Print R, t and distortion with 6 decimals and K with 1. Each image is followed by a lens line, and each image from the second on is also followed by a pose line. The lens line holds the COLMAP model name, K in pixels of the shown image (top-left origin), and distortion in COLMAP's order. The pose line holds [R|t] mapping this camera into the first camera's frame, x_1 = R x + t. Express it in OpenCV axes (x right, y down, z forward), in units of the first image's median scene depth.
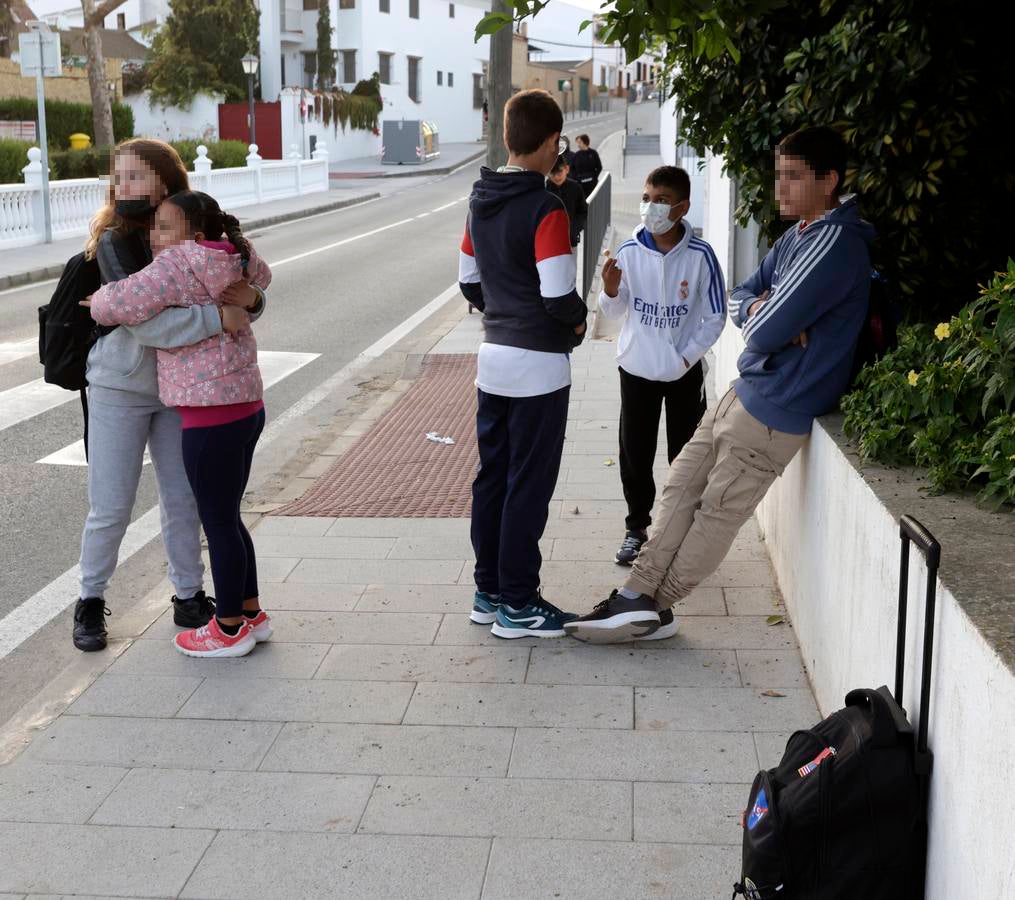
lens RADIAL K [[1480.9, 0, 573.6], [0, 1480.9, 449.6], [0, 0, 1]] dist [0.011626, -0.075785]
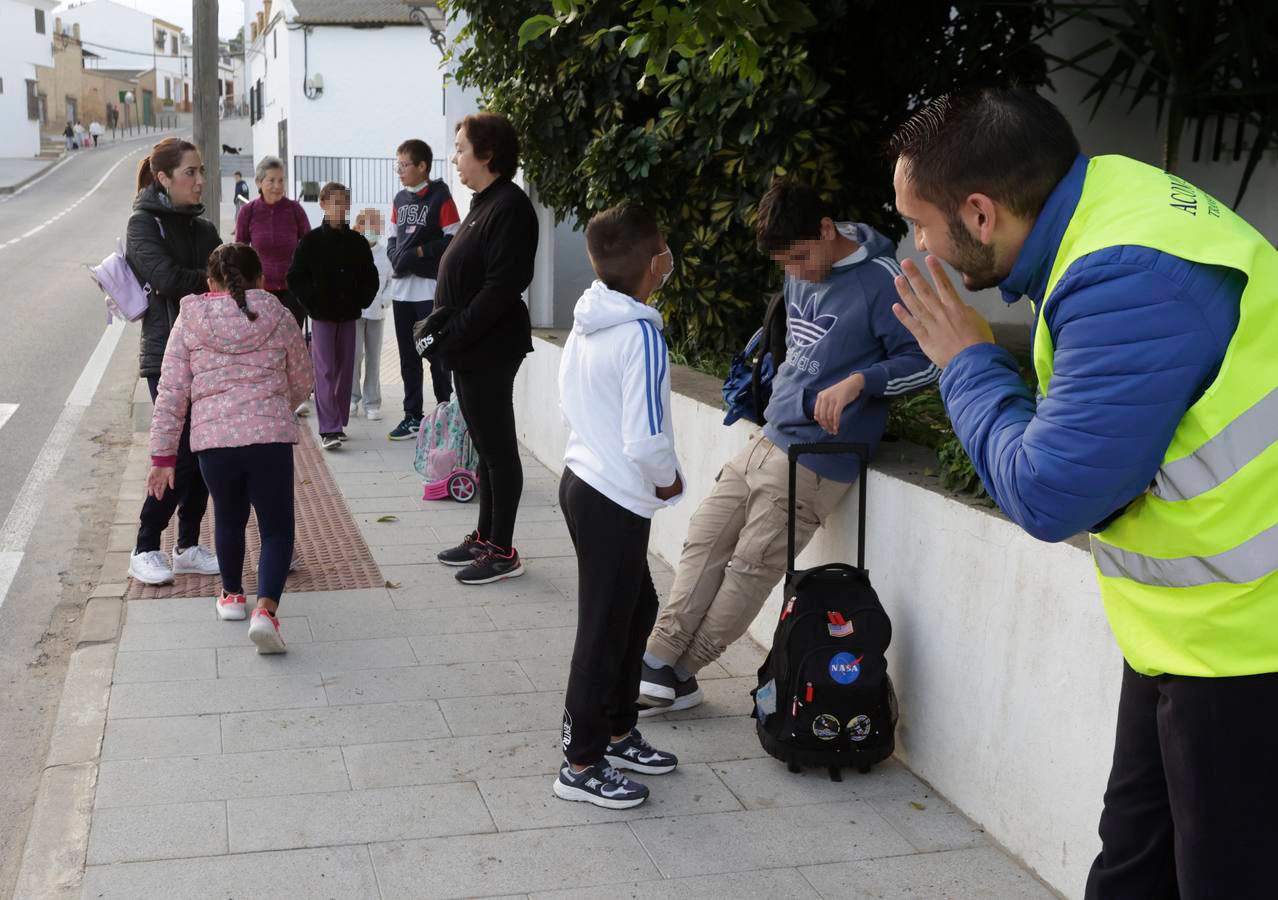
lens RADIAL K [[1533.8, 0, 637.1], [0, 1533.8, 550.7], [0, 0, 1]] dist [0.005059, -0.010772]
pose [[0.949387, -0.052364, 0.309714, -0.197258], [0.039807, 0.998114, 0.046731, -0.012821], [-0.311577, -0.032037, 0.949681, 0.072675]]
